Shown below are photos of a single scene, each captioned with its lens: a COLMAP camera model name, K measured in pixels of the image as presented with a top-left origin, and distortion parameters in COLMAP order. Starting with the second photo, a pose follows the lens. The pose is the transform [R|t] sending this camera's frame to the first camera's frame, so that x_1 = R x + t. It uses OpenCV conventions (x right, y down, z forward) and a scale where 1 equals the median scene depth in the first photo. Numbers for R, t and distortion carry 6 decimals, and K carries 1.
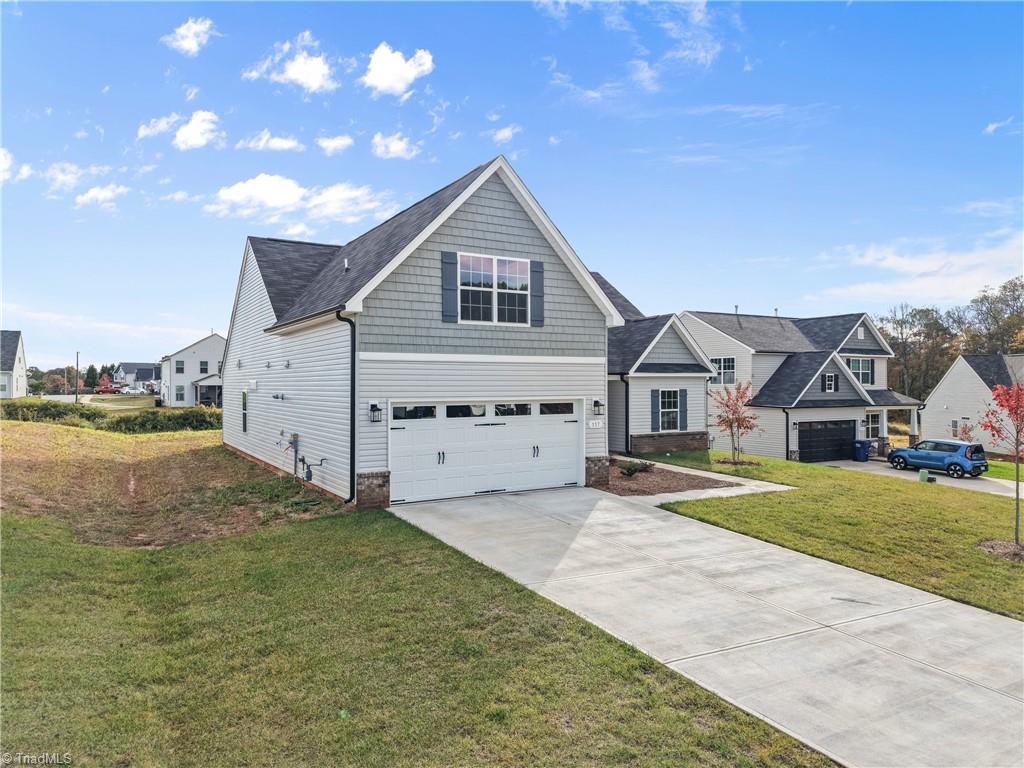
lens RADIAL K [[708.6, 0, 512.0], [0, 708.6, 384.0], [0, 0, 1]] dist [-0.015817, -0.002541]
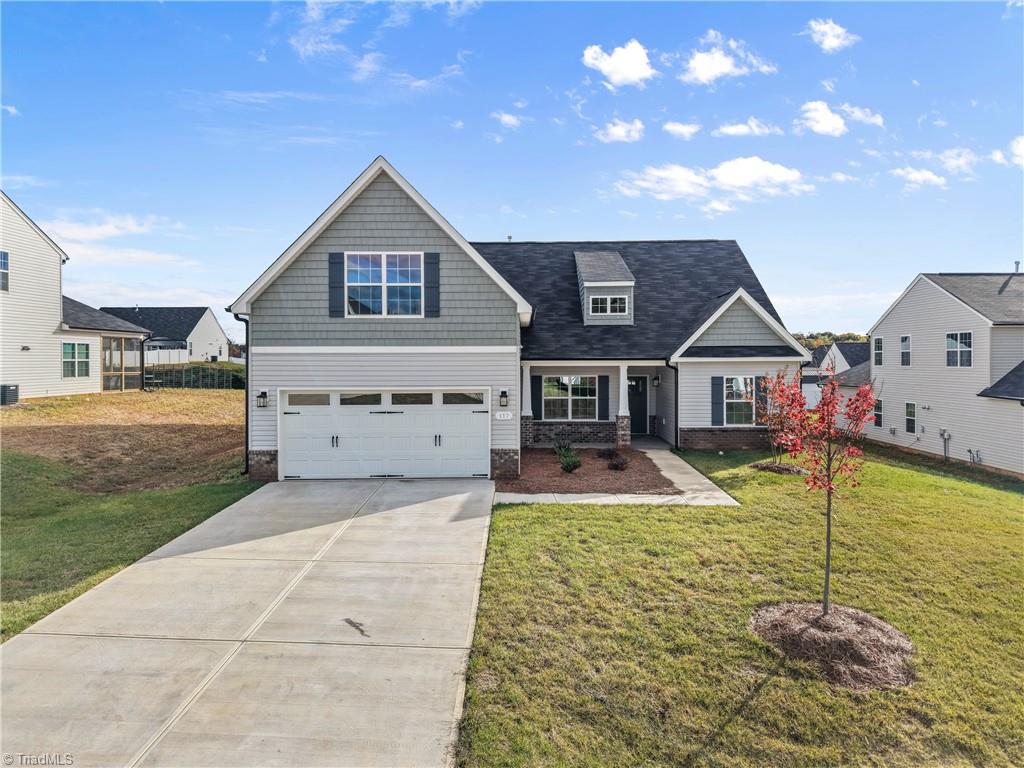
lens RADIAL K [[713.5, 0, 514.9], [0, 713.5, 364.4], [0, 0, 1]] dist [0.005874, -0.001527]
pose [[0.854503, 0.003633, -0.519433, 0.672532], [0.000843, 0.999965, 0.008381, -0.022225], [0.519445, -0.007600, 0.854470, 0.190291]]
